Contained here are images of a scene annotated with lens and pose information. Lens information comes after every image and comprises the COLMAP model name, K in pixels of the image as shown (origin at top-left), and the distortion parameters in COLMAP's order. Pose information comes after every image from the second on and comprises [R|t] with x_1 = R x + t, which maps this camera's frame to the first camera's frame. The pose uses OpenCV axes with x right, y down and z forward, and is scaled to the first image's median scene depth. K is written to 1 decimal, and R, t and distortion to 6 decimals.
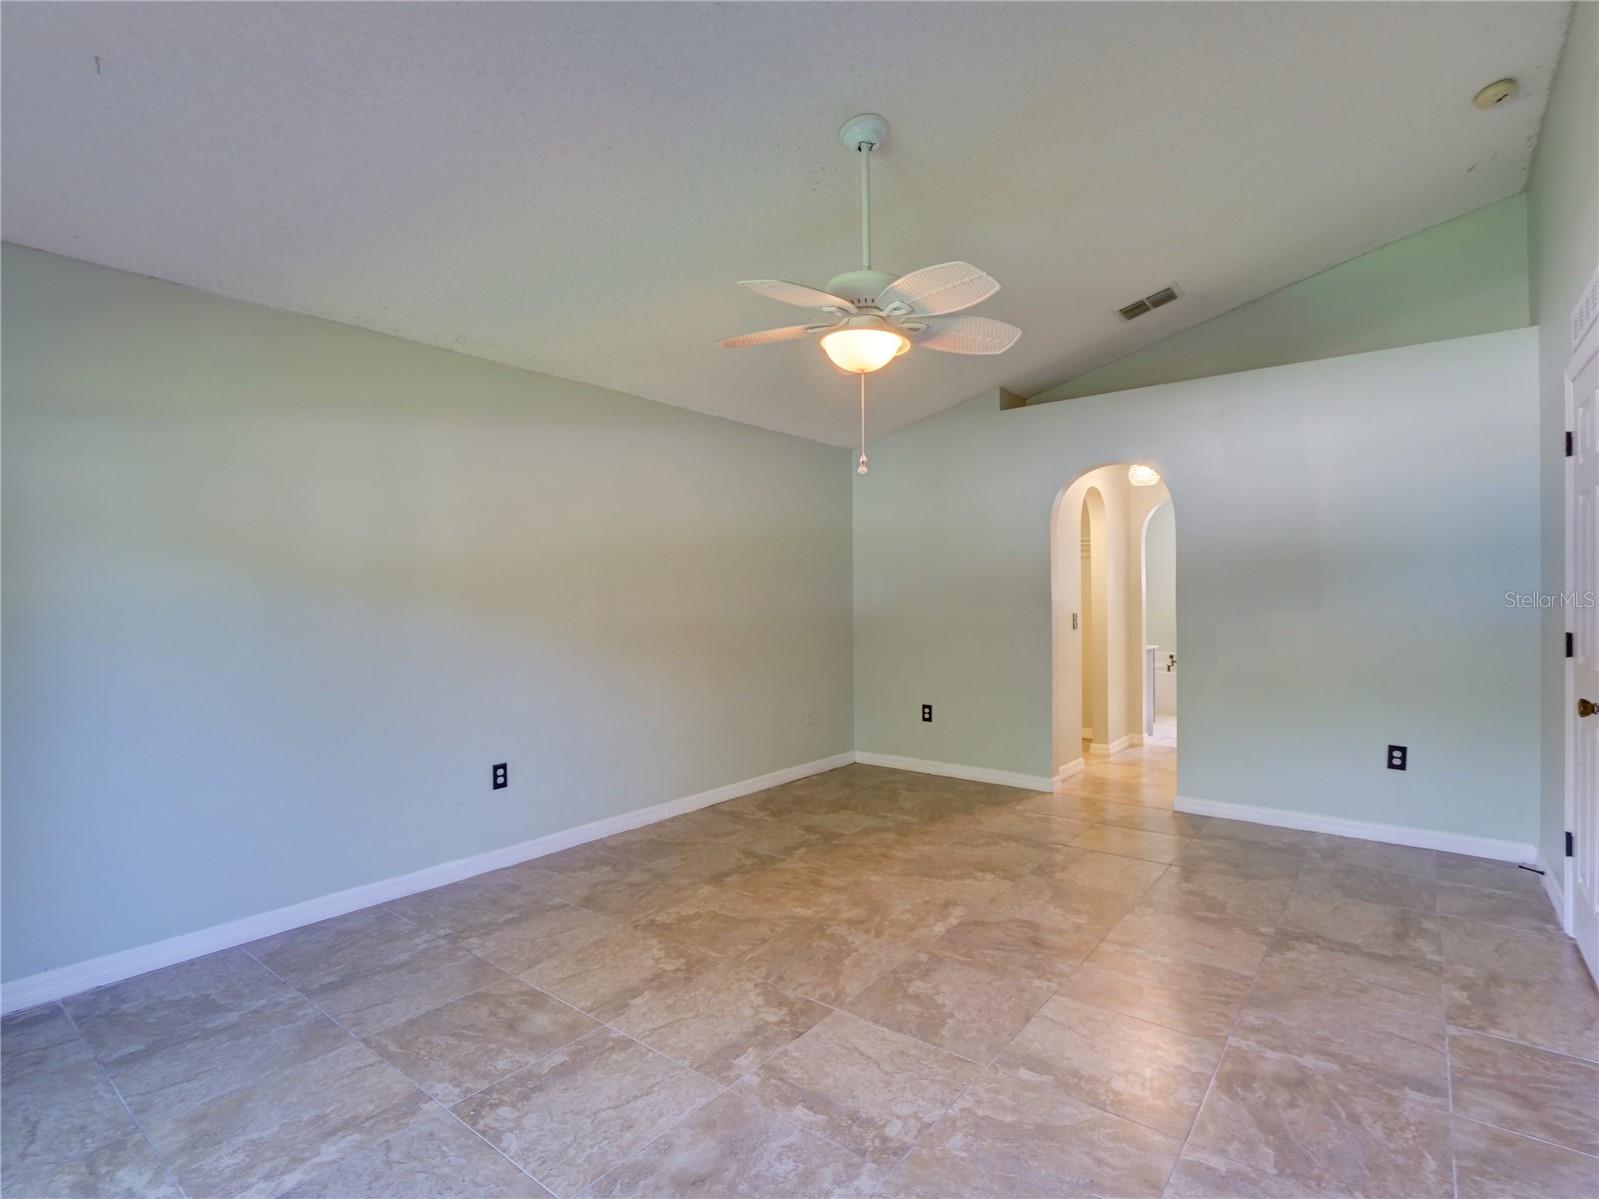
lens RADIAL K [[797.1, 0, 803.0], [0, 797.1, 601.6], [0, 0, 1]] dist [-0.013538, 0.001109]
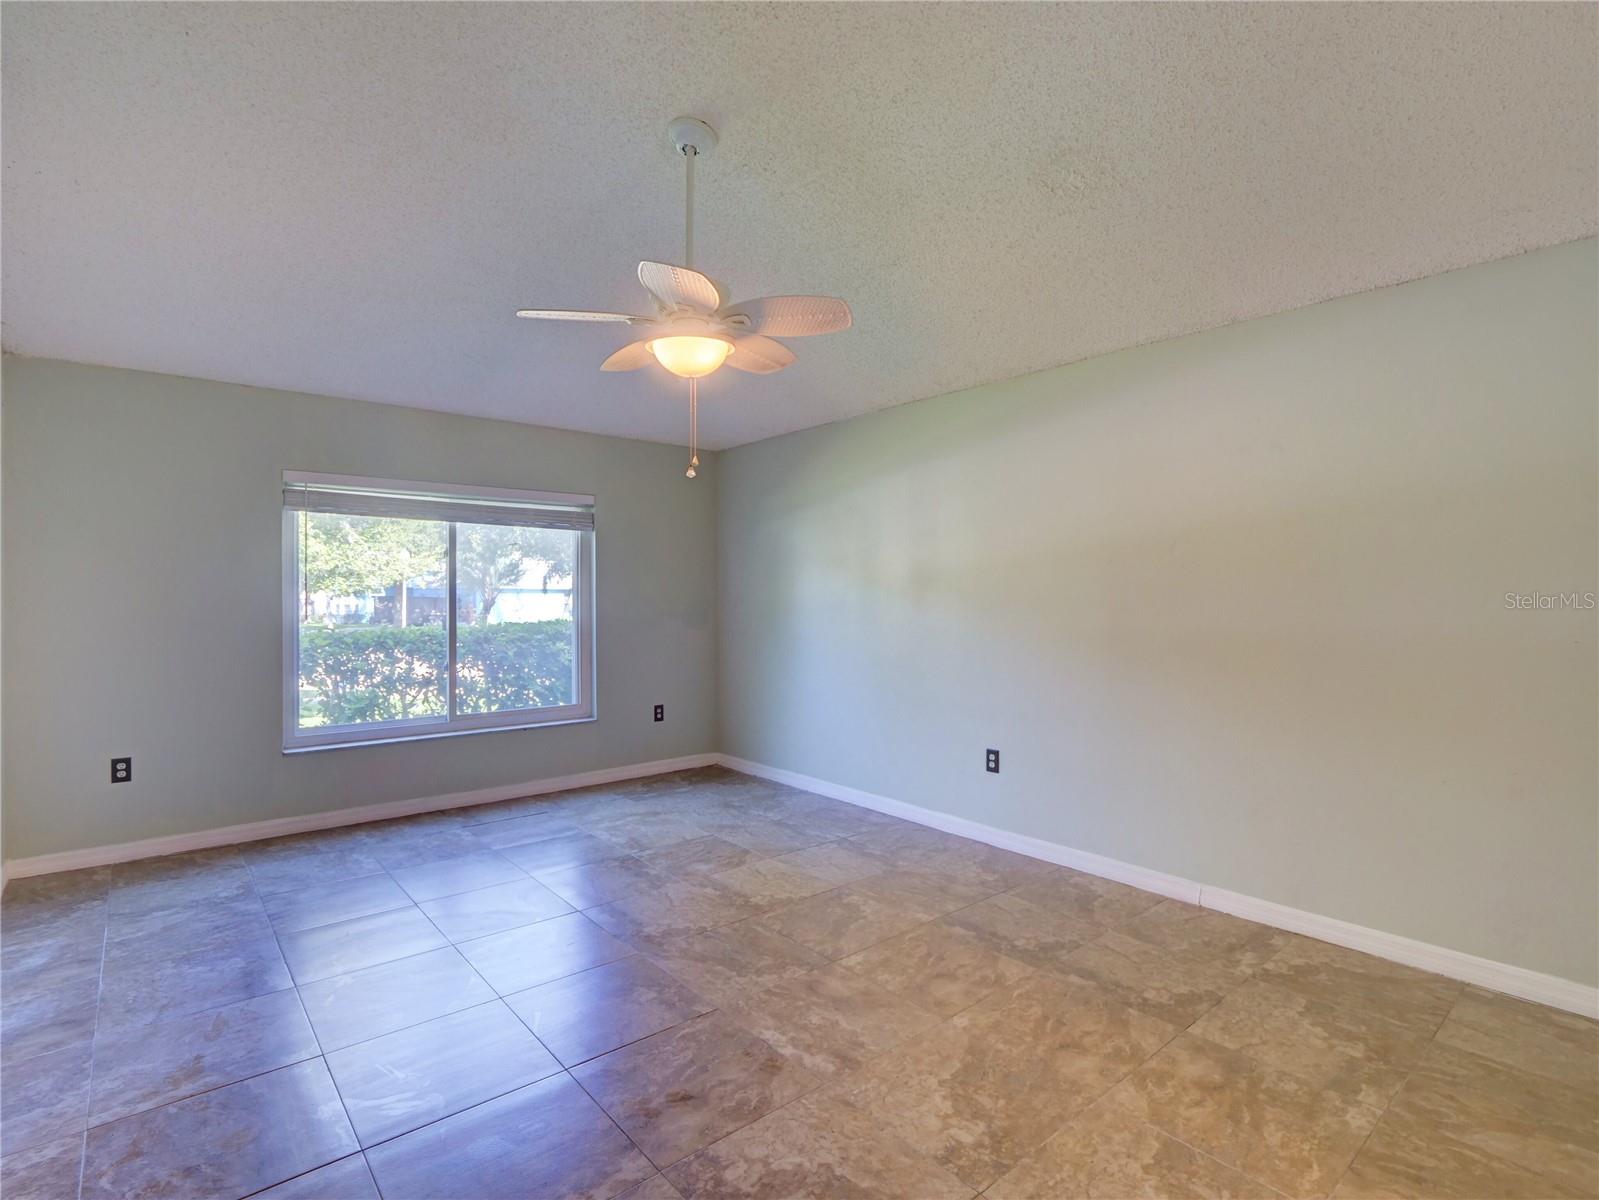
lens RADIAL K [[797.1, 0, 803.0], [0, 797.1, 602.1], [0, 0, 1]] dist [-0.013538, 0.001109]
pose [[-0.208779, 0.014360, -0.977857, 0.795486], [-0.009478, 0.999816, 0.016706, -0.015962], [0.977917, 0.012756, -0.208605, 1.041092]]
